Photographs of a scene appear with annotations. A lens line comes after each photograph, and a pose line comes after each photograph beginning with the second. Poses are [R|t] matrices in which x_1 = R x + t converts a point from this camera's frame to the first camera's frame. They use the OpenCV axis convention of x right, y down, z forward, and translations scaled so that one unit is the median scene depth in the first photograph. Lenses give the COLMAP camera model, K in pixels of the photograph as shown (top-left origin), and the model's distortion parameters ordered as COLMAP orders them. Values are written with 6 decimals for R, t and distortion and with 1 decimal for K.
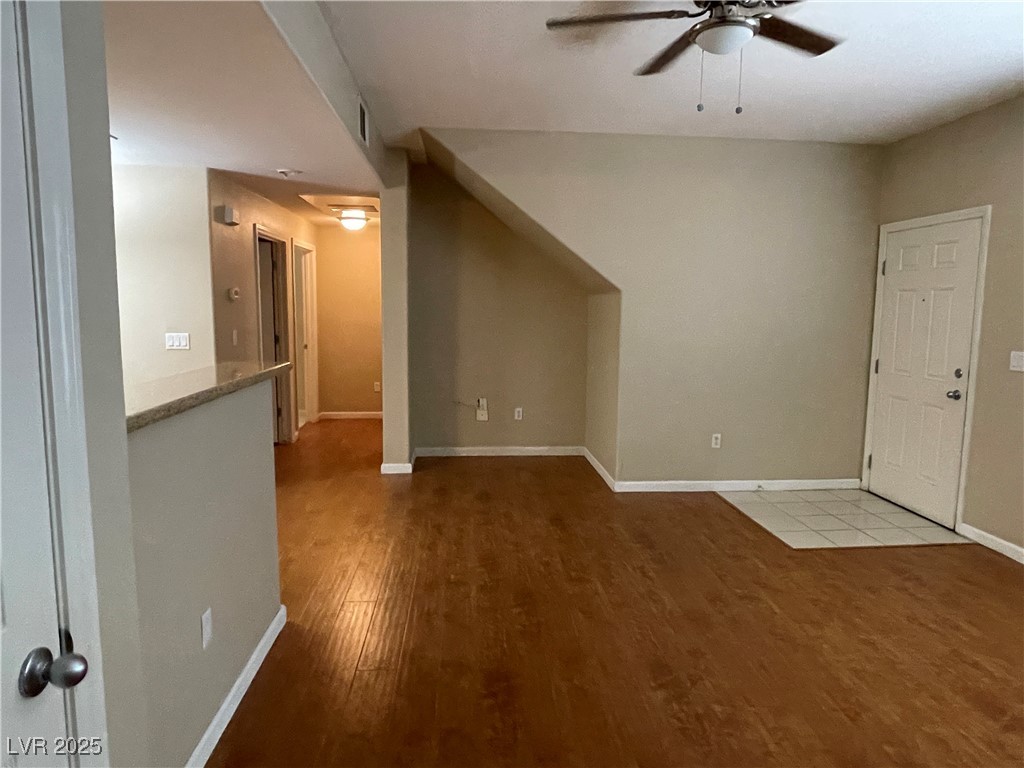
lens RADIAL K [[646.5, 0, 516.1], [0, 646.5, 380.4], [0, 0, 1]] dist [-0.011260, 0.002952]
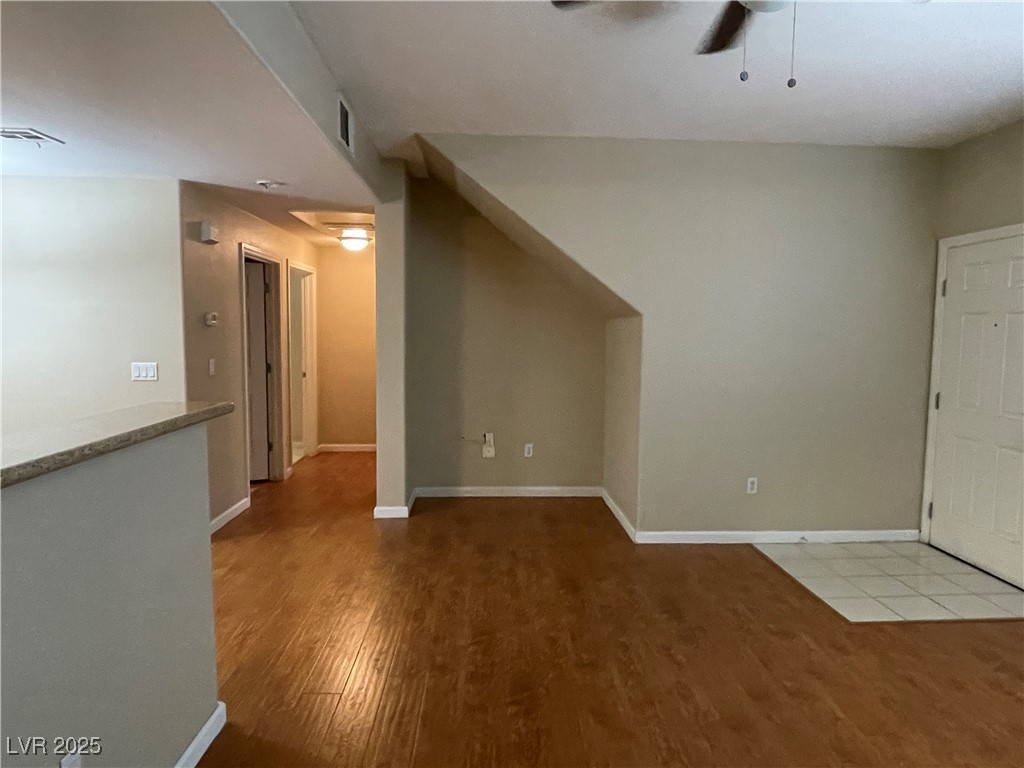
lens RADIAL K [[646.5, 0, 517.0], [0, 646.5, 380.7], [0, 0, 1]] dist [-0.011260, 0.002952]
pose [[0.999484, 0.001818, -0.032059, 0.020678], [-0.003005, 0.999310, -0.037014, -0.015638], [0.031970, 0.037092, 0.998800, 0.117857]]
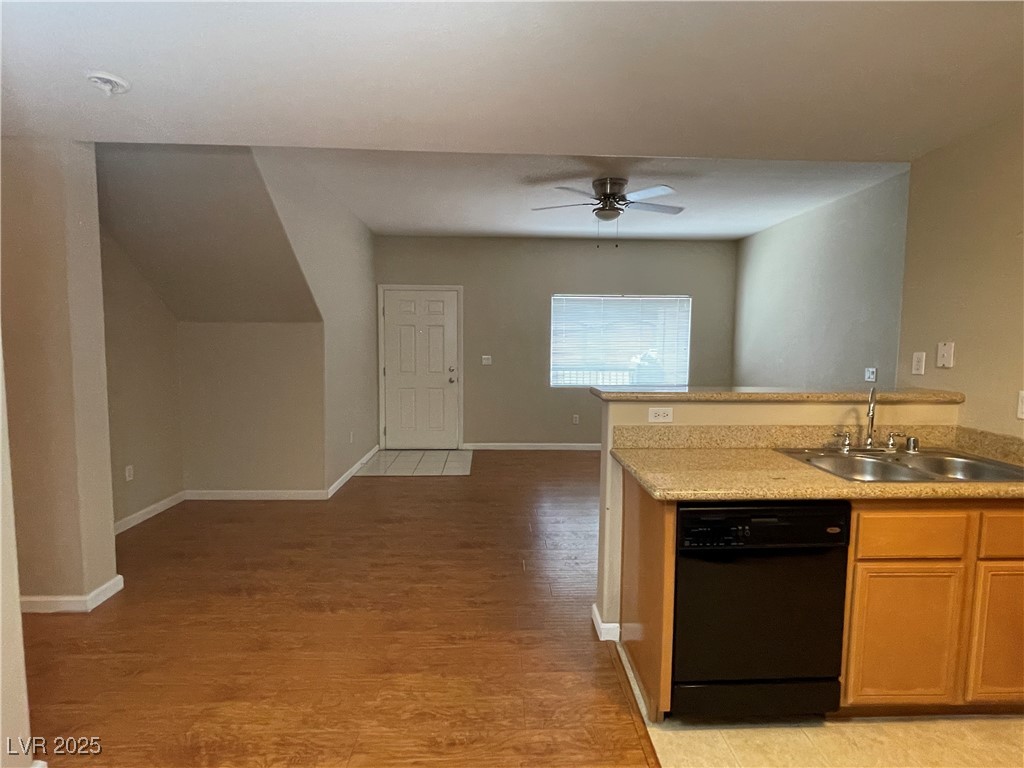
lens RADIAL K [[512.8, 0, 513.1], [0, 512.8, 382.6], [0, 0, 1]] dist [-0.001769, -0.000439]
pose [[0.050091, -0.098107, 0.993914, -0.746966], [0.104771, 0.990189, 0.092459, -0.083954], [-0.993234, 0.099502, 0.059878, 0.635595]]
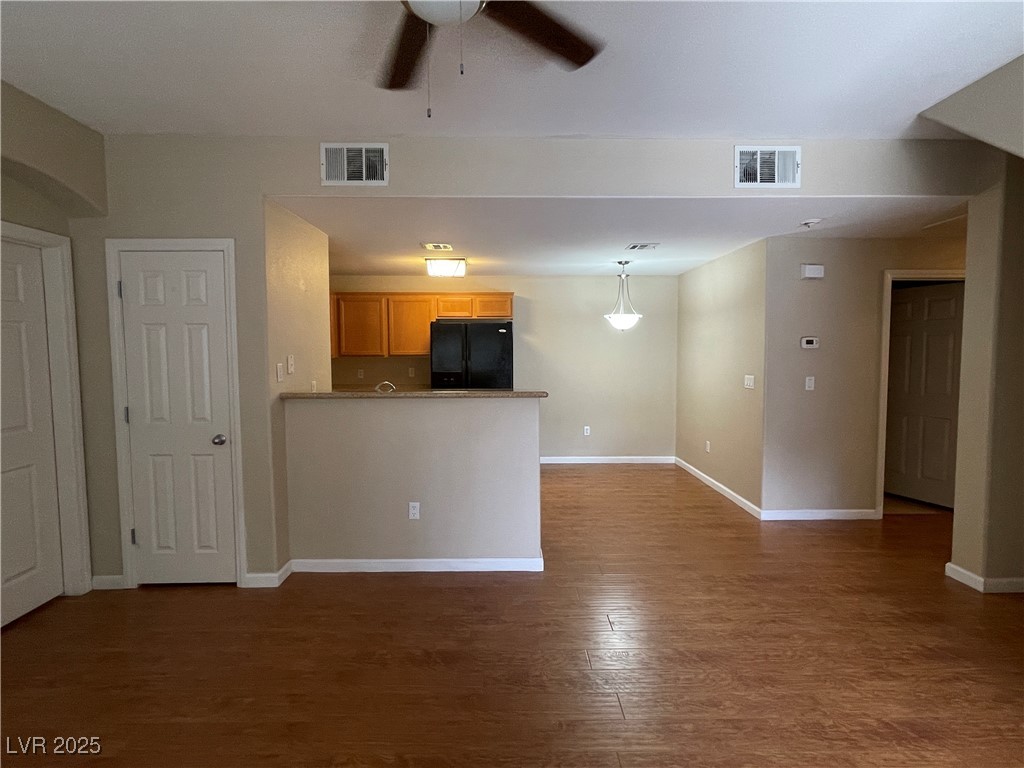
lens RADIAL K [[512.8, 0, 513.9], [0, 512.8, 384.9], [0, 0, 1]] dist [-0.001769, -0.000439]
pose [[-0.063115, 0.059295, -0.996243, 0.467876], [-0.116042, 0.991027, 0.066337, -0.065348], [0.991237, 0.119793, -0.055668, 0.581432]]
